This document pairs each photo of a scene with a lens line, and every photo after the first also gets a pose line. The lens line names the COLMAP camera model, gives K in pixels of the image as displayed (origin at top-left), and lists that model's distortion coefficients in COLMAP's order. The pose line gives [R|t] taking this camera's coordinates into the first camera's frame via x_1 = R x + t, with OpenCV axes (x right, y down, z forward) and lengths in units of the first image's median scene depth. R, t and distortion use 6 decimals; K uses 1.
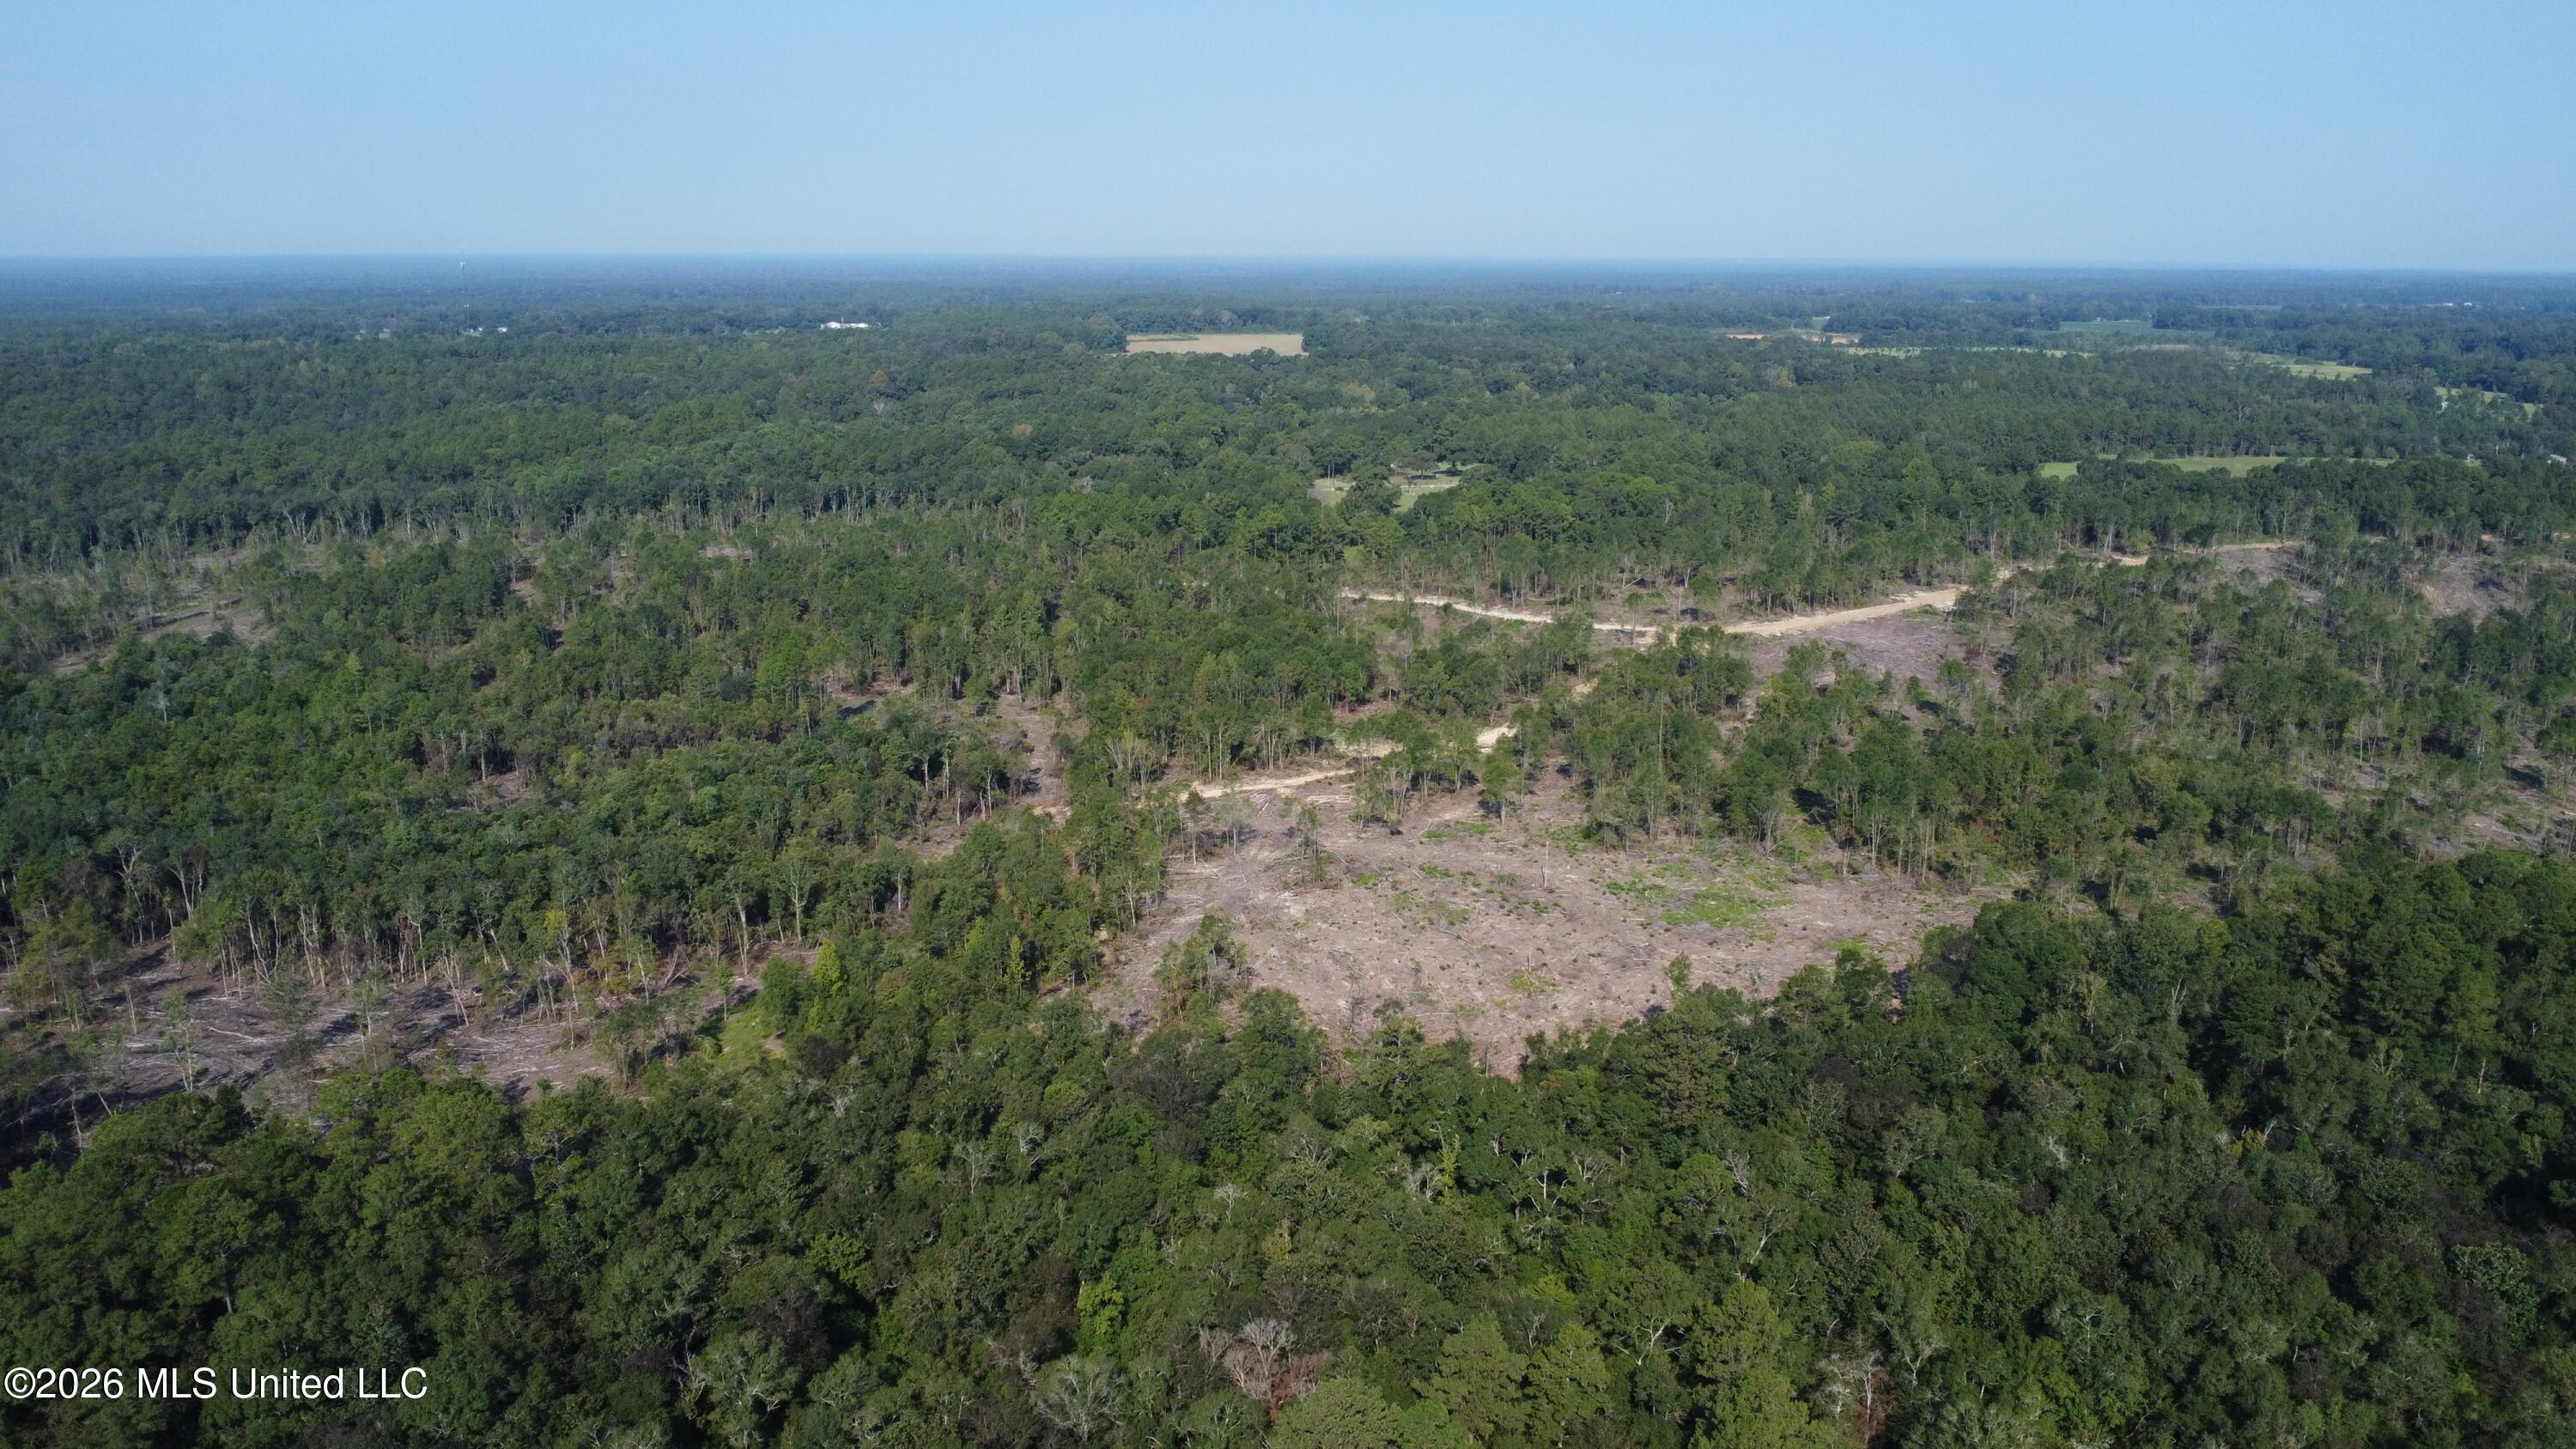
lens RADIAL K [[1864.8, 0, 1291.1], [0, 1864.8, 726.5], [0, 0, 1]] dist [-0.017435, -0.026420]
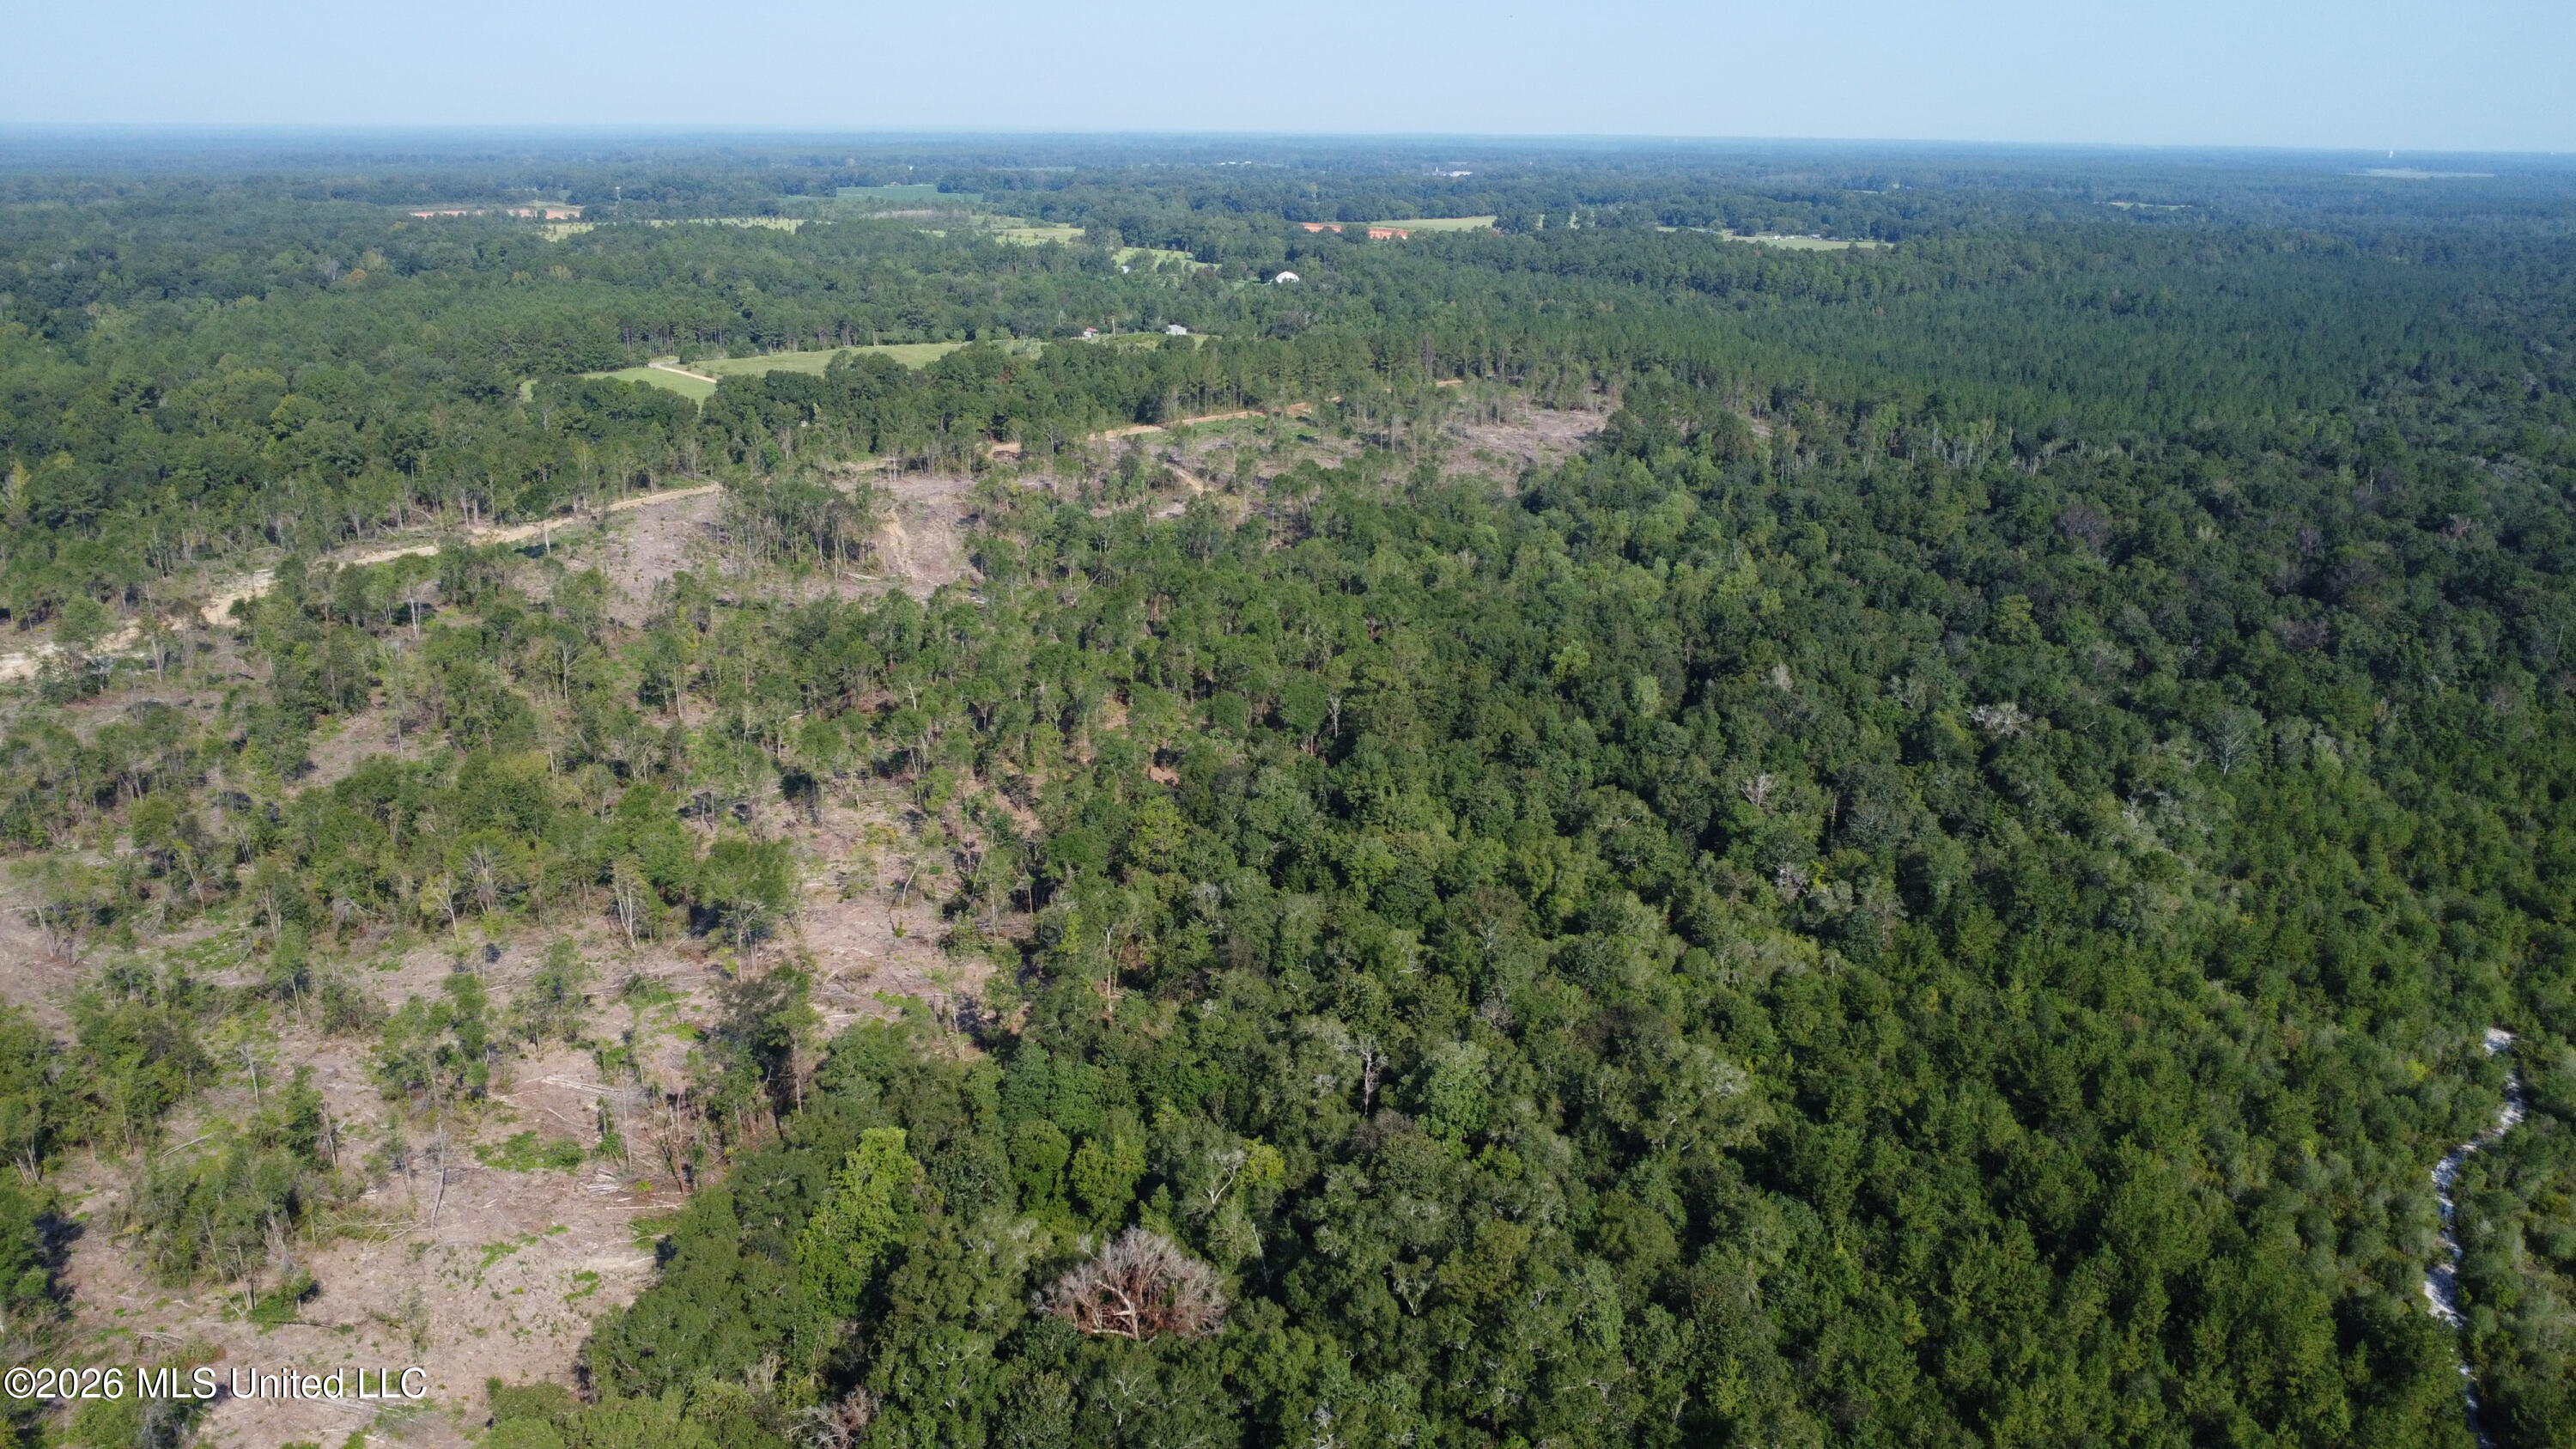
lens RADIAL K [[1864.8, 0, 1291.1], [0, 1864.8, 726.5], [0, 0, 1]] dist [-0.017435, -0.026420]
pose [[0.849203, -0.156287, 0.504409, 0.181763], [0.122255, 0.987435, 0.100125, -0.027439], [-0.513719, -0.023360, 0.857640, 0.125807]]
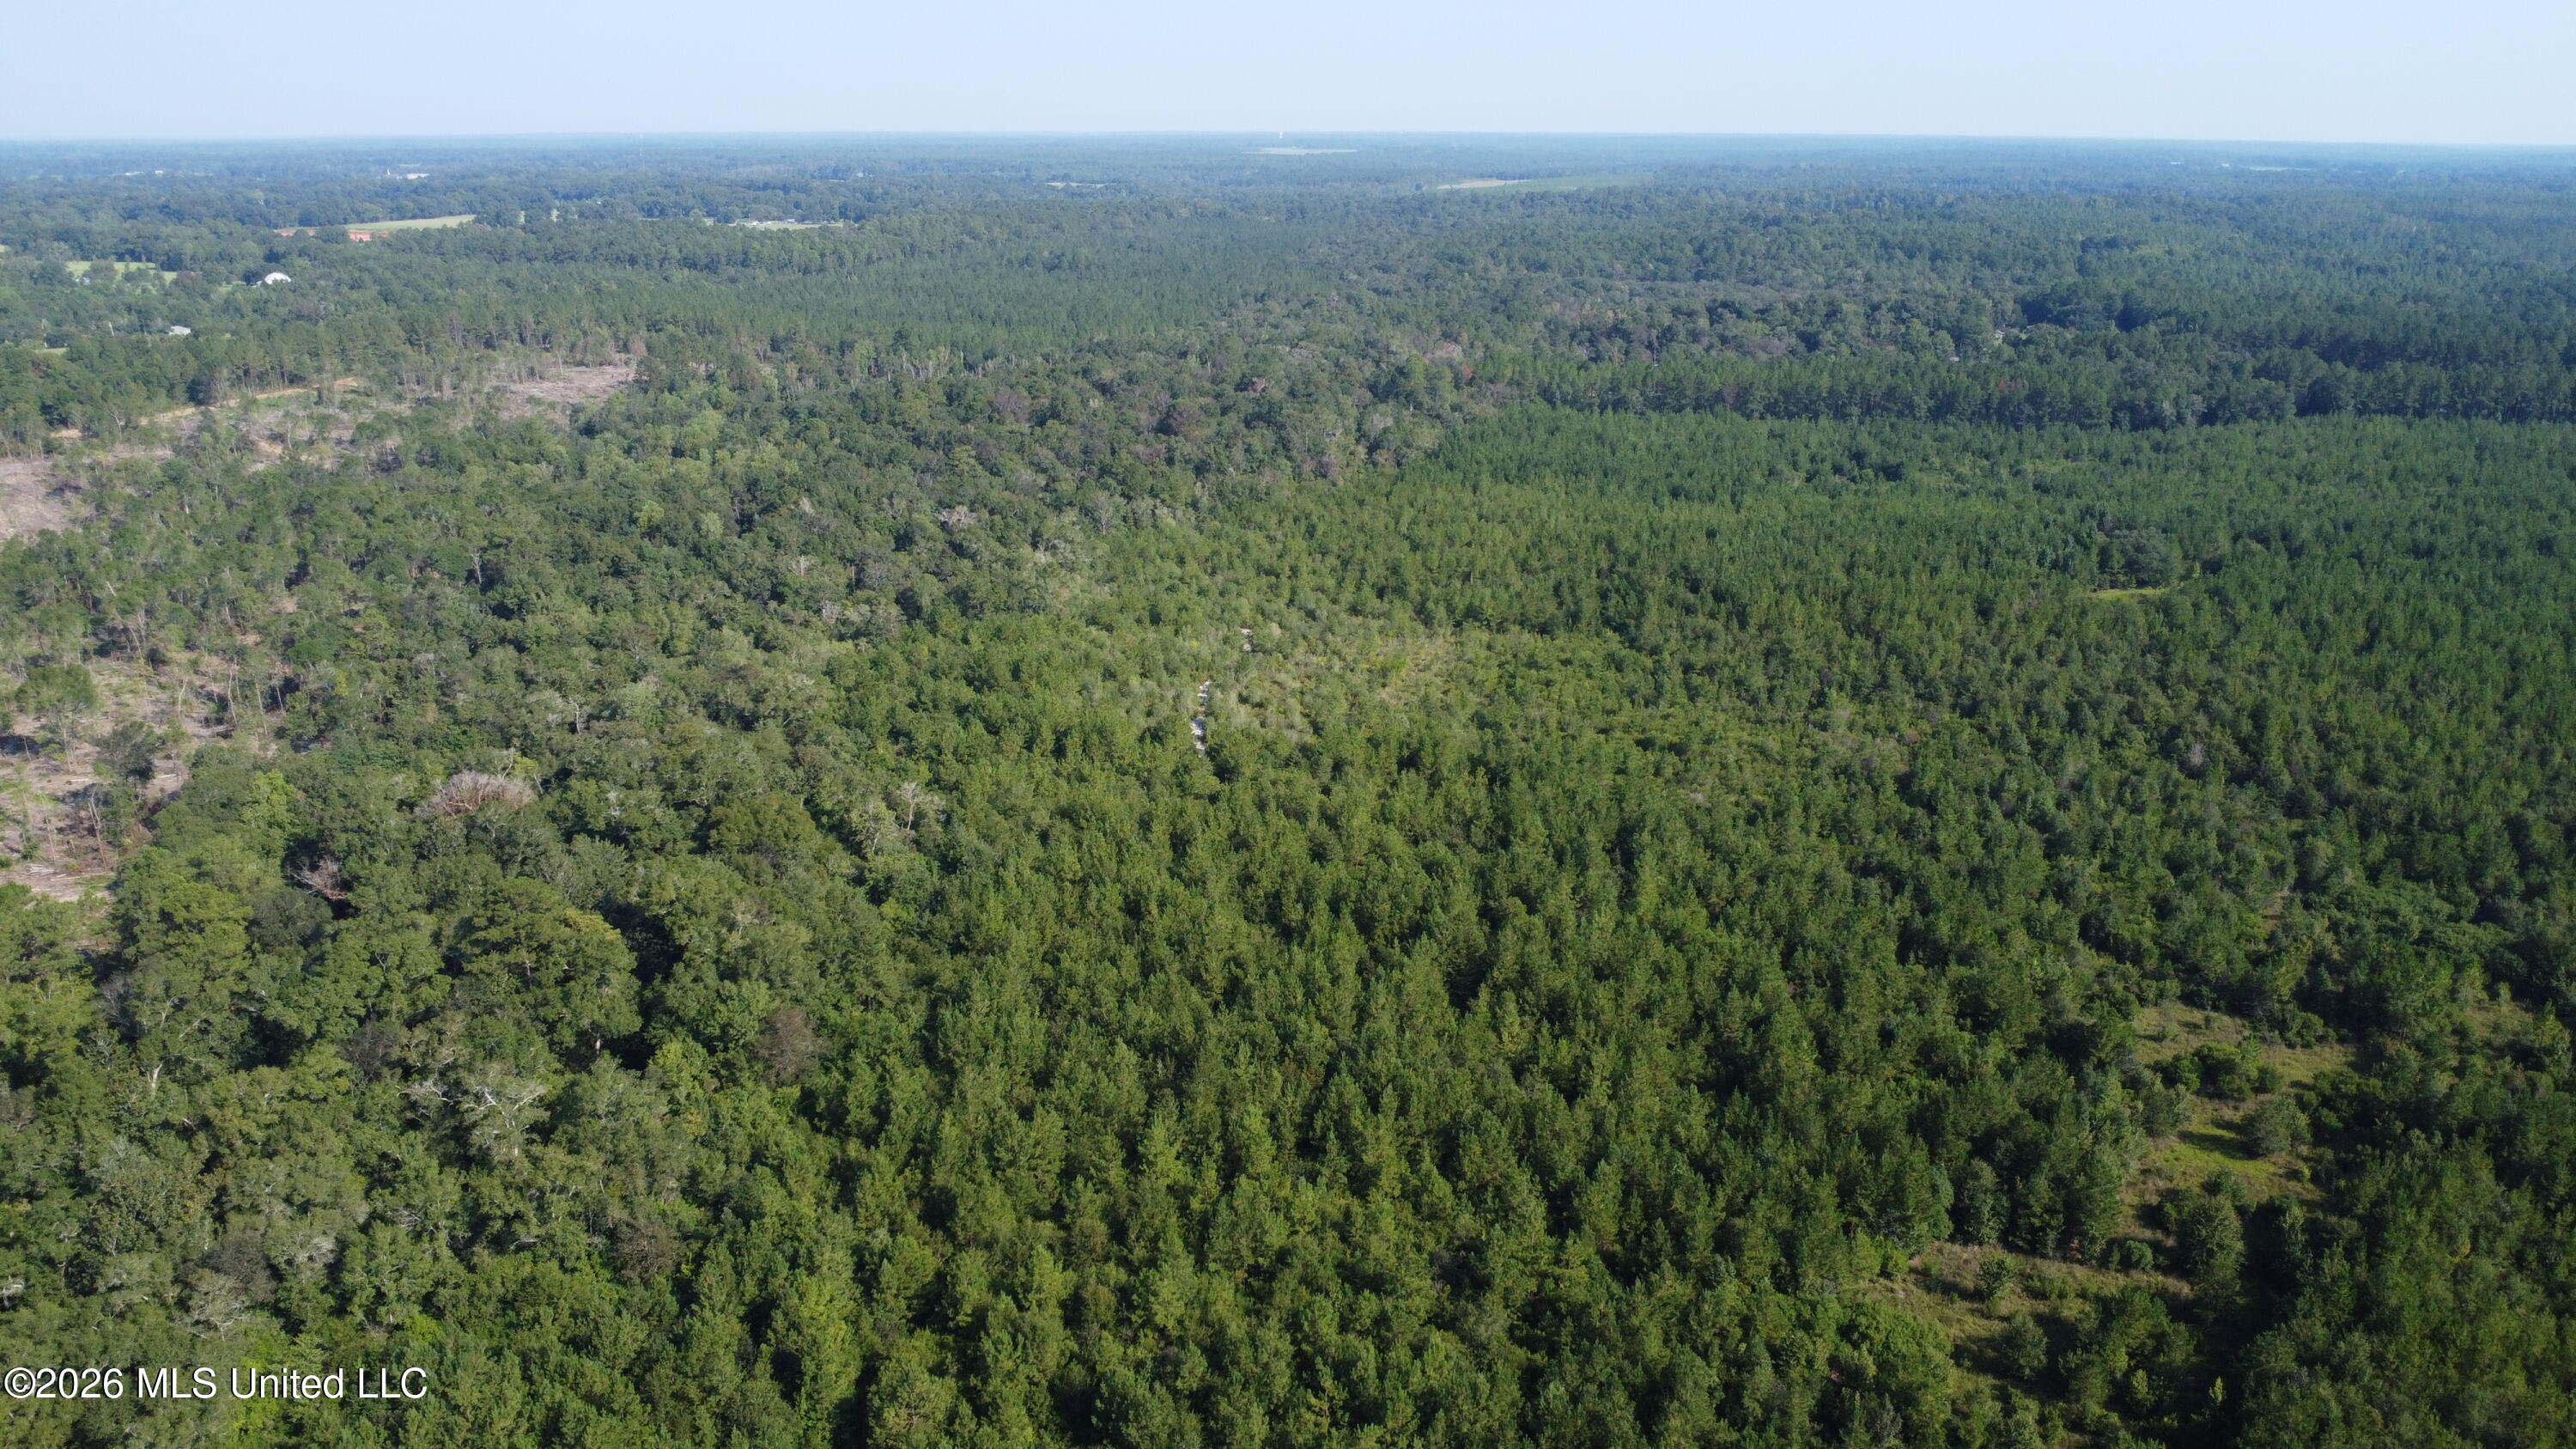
lens RADIAL K [[1864.8, 0, 1291.1], [0, 1864.8, 726.5], [0, 0, 1]] dist [-0.017435, -0.026420]
pose [[0.475031, -0.271616, 0.837001, 0.089550], [0.216427, 0.958016, 0.188055, -0.004531], [-0.852939, 0.091818, 0.513873, 0.039091]]
